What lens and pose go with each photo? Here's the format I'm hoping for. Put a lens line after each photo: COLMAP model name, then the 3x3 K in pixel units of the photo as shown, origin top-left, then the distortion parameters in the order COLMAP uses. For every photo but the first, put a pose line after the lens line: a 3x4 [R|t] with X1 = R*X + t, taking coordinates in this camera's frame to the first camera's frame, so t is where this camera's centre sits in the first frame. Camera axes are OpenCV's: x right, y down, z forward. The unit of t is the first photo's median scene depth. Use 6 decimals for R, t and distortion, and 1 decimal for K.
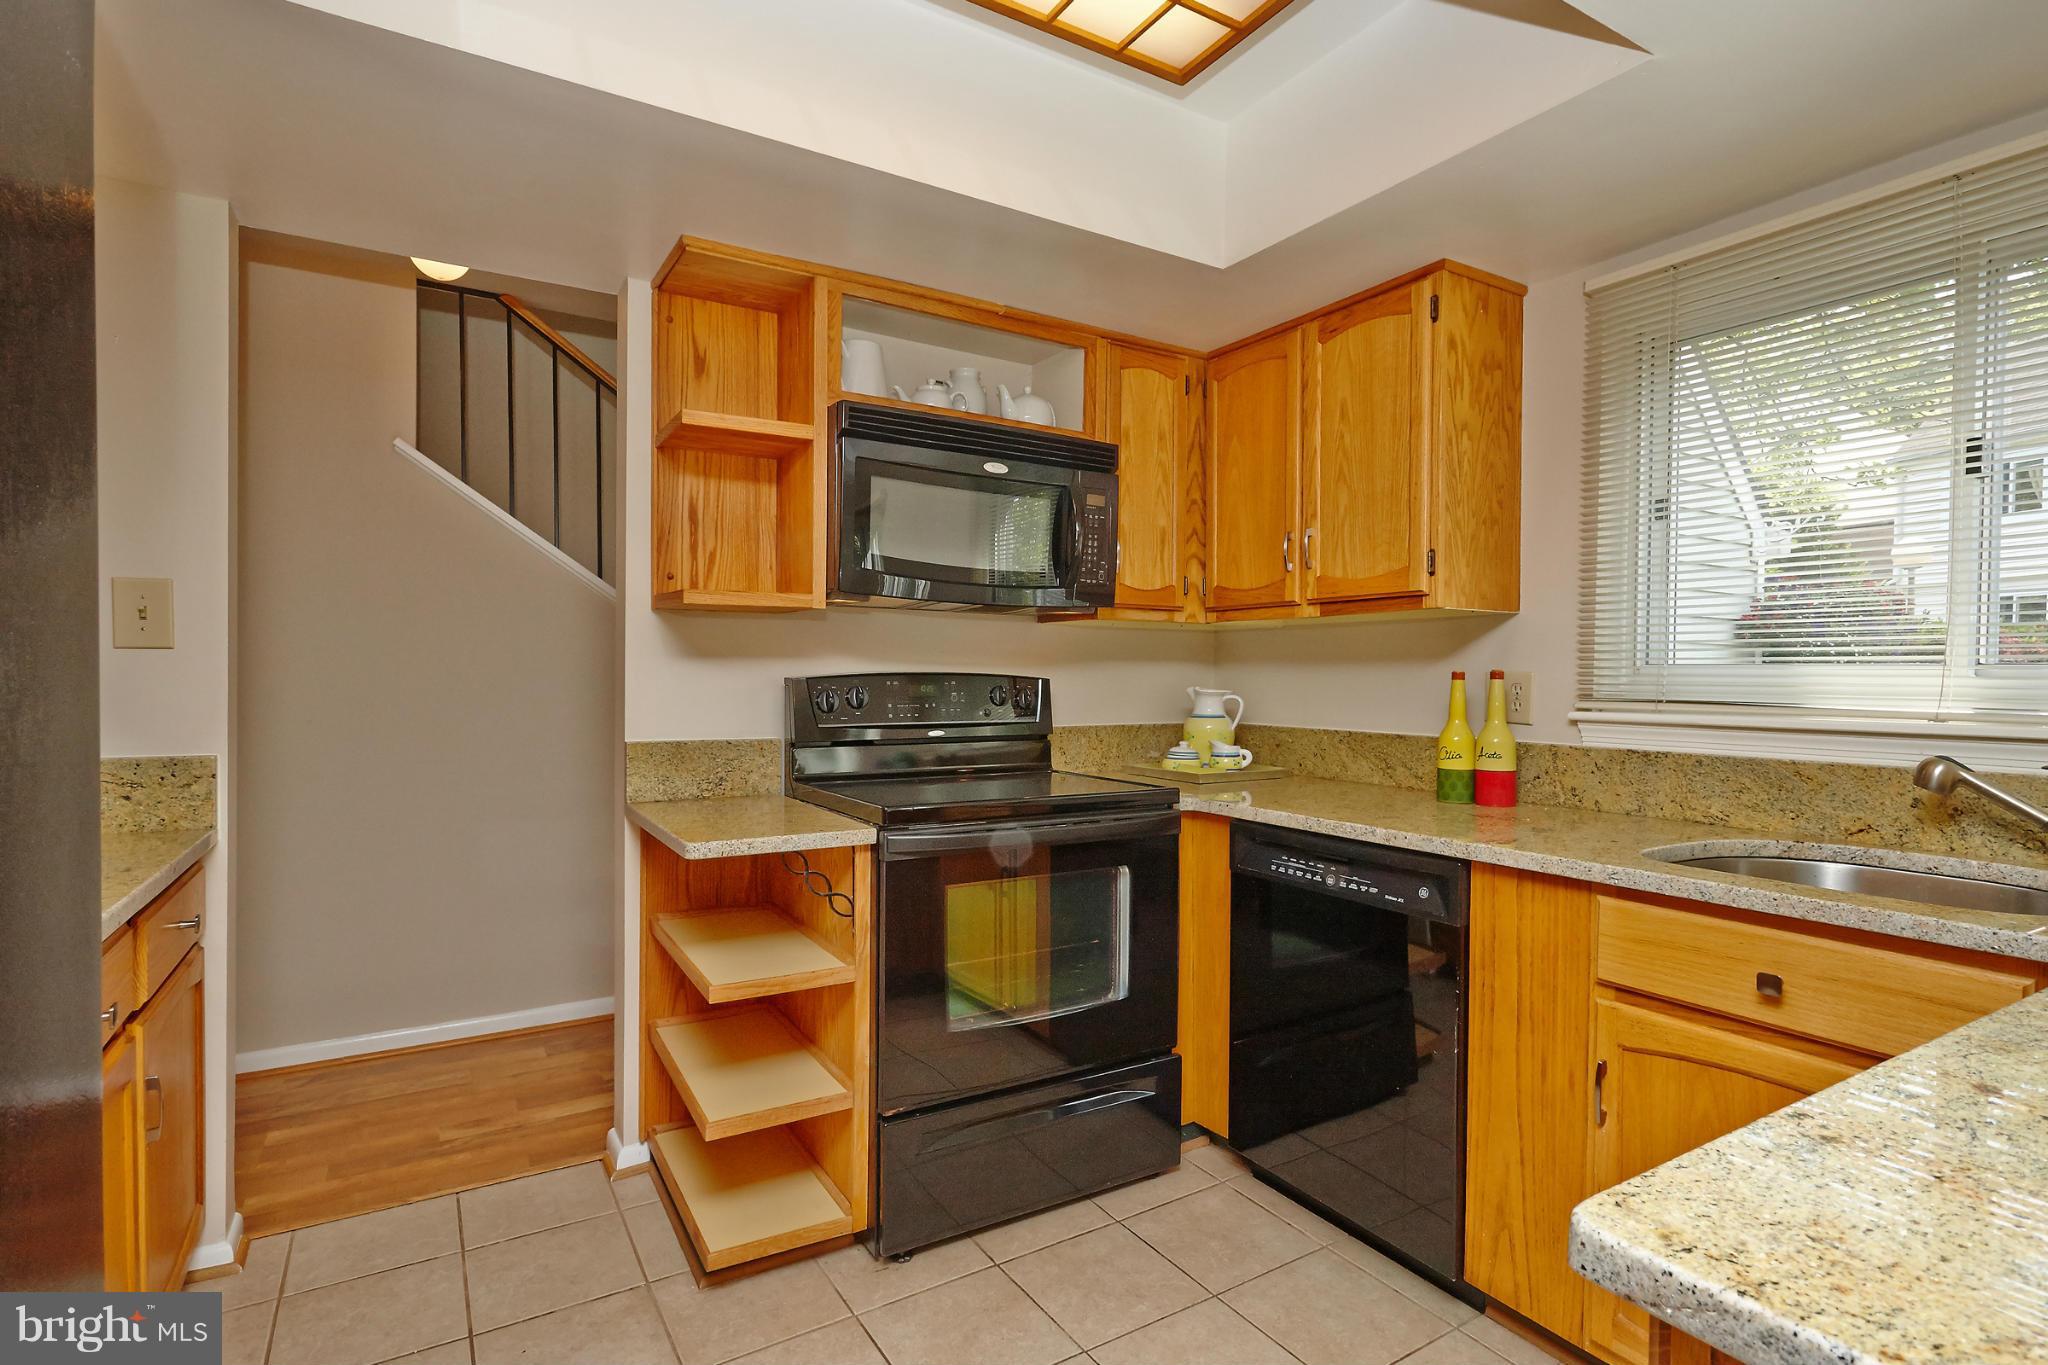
lens RADIAL K [[994.9, 0, 1018.8], [0, 994.9, 690.3], [0, 0, 1]] dist [0.001754, -0.000013]
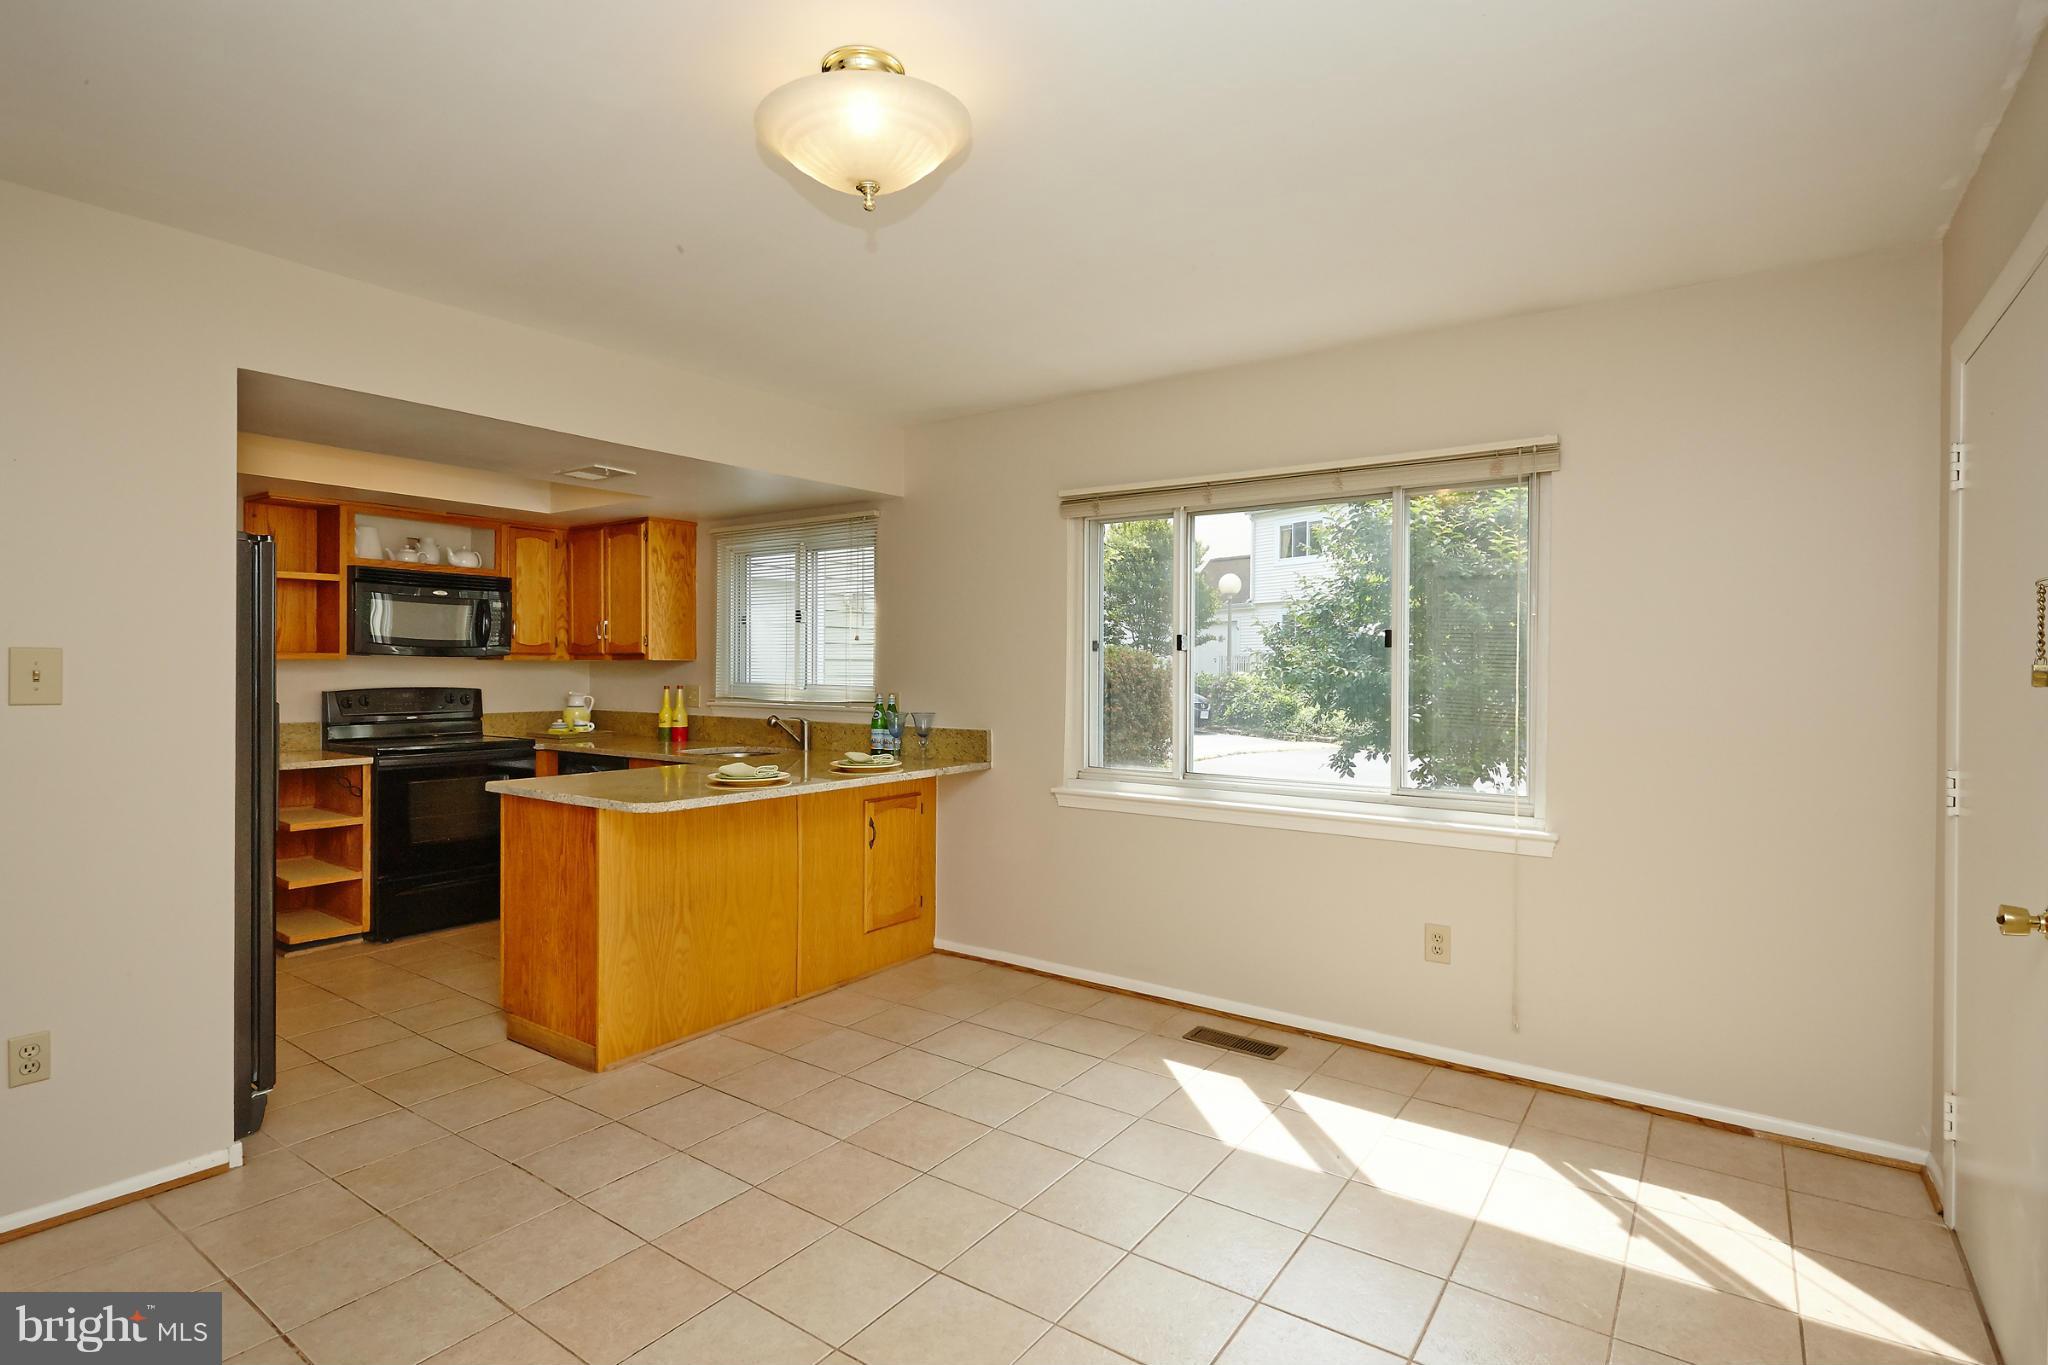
lens RADIAL K [[994.9, 0, 1021.0], [0, 994.9, 670.6], [0, 0, 1]] dist [0.001754, -0.000013]
pose [[0.919349, -0.006227, 0.393395, 0.292806], [0.008280, 0.999960, -0.003520, -0.039915], [-0.393357, 0.006493, 0.919363, -1.520064]]
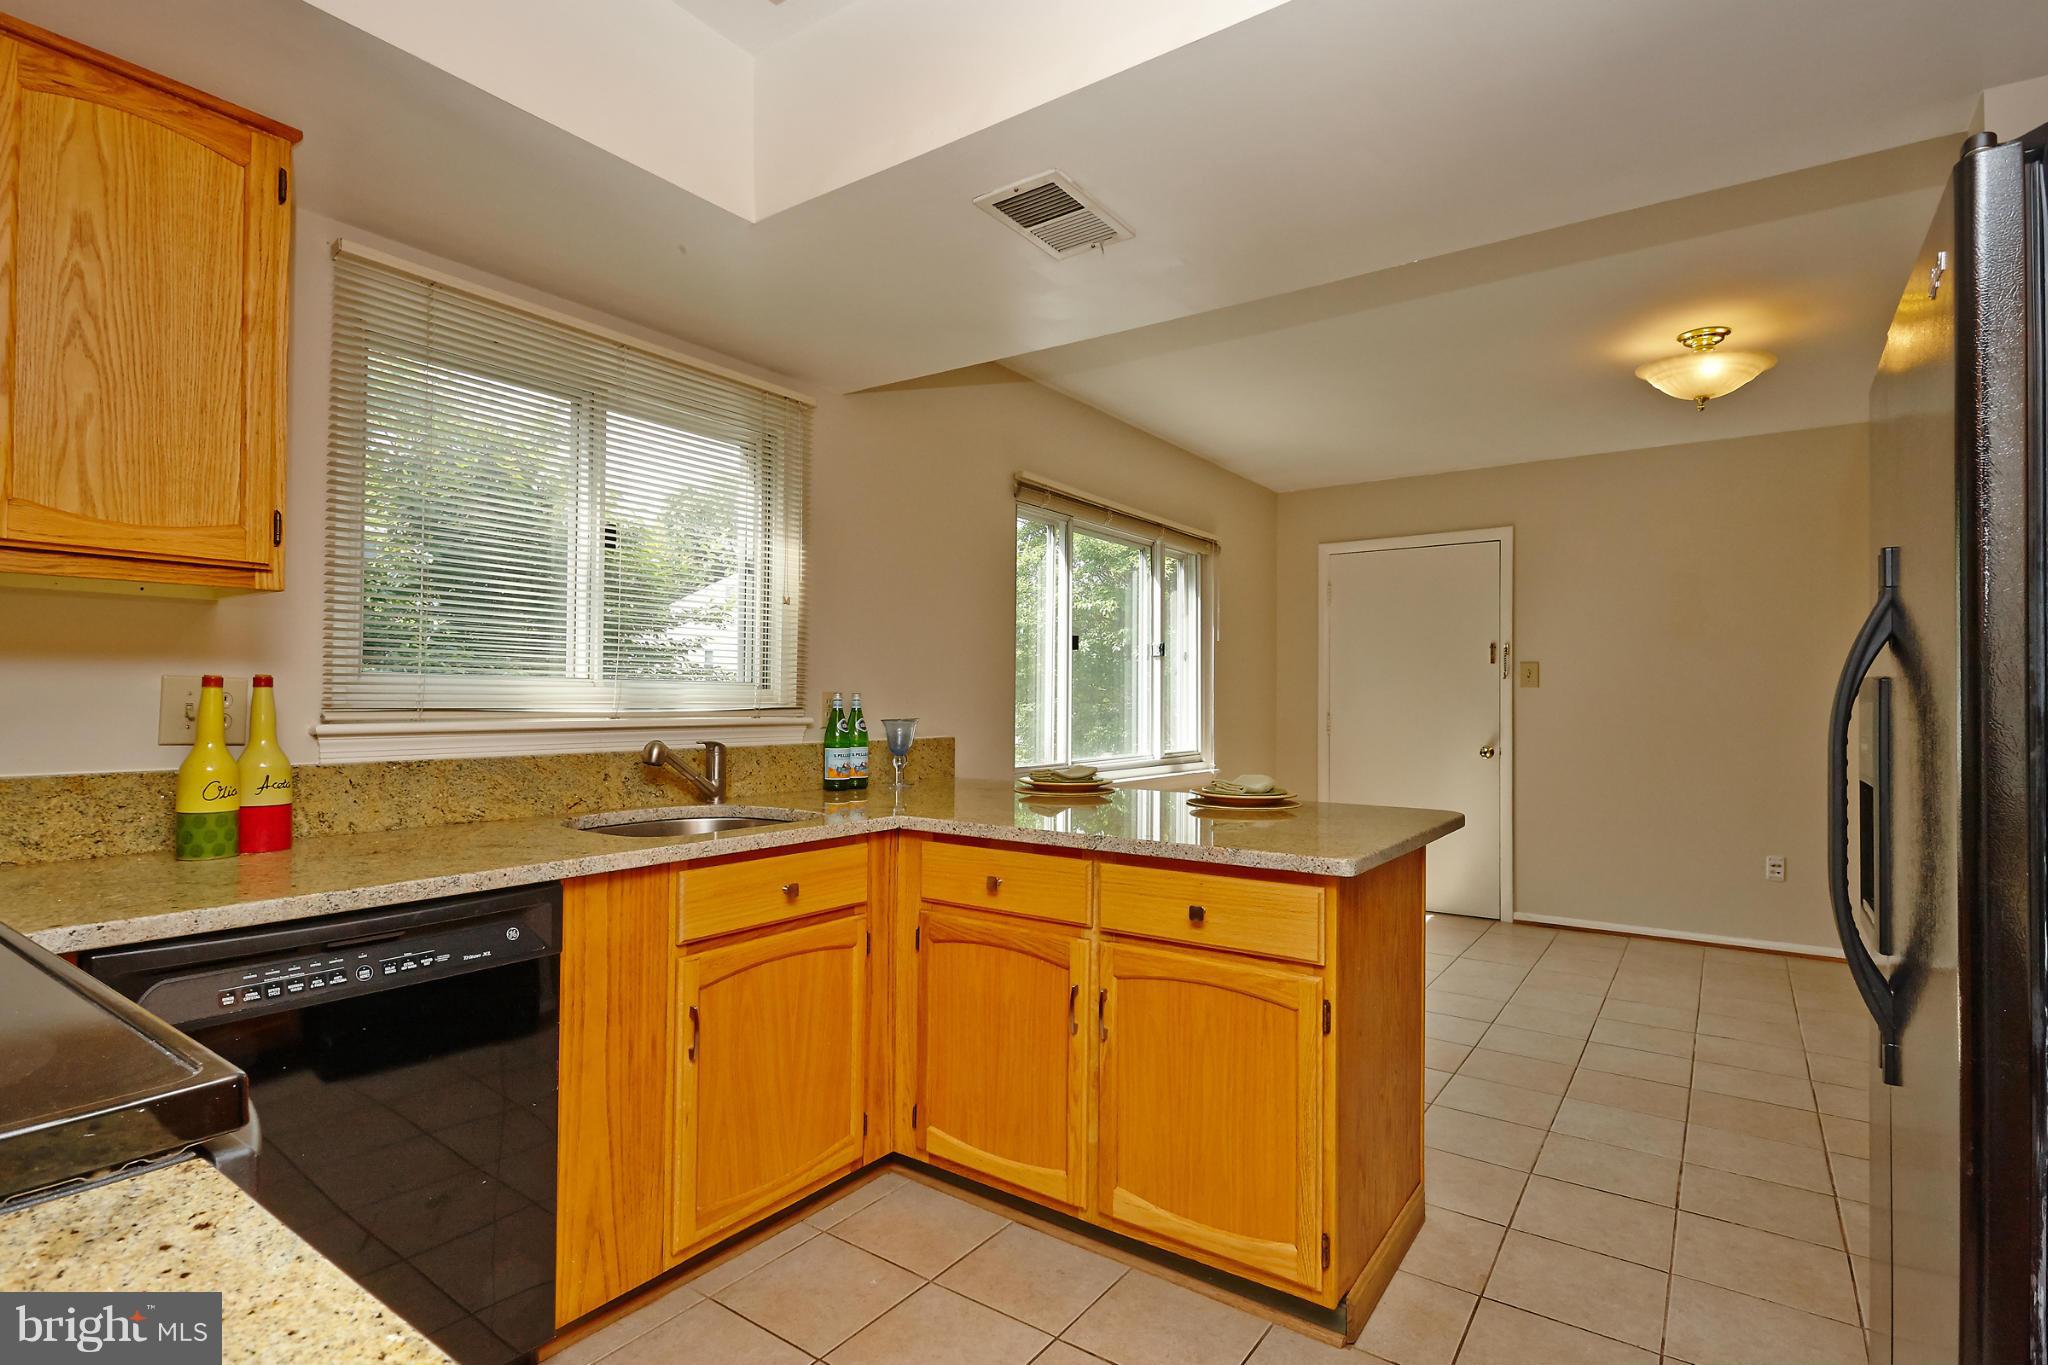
lens RADIAL K [[994.9, 0, 1031.9], [0, 994.9, 690.8], [0, 0, 1]] dist [0.001754, -0.000013]
pose [[-0.402855, -0.001266, 0.915263, -0.466000], [0.004648, 0.999983, 0.003429, -0.007926], [-0.915252, 0.005635, -0.402843, 0.761562]]
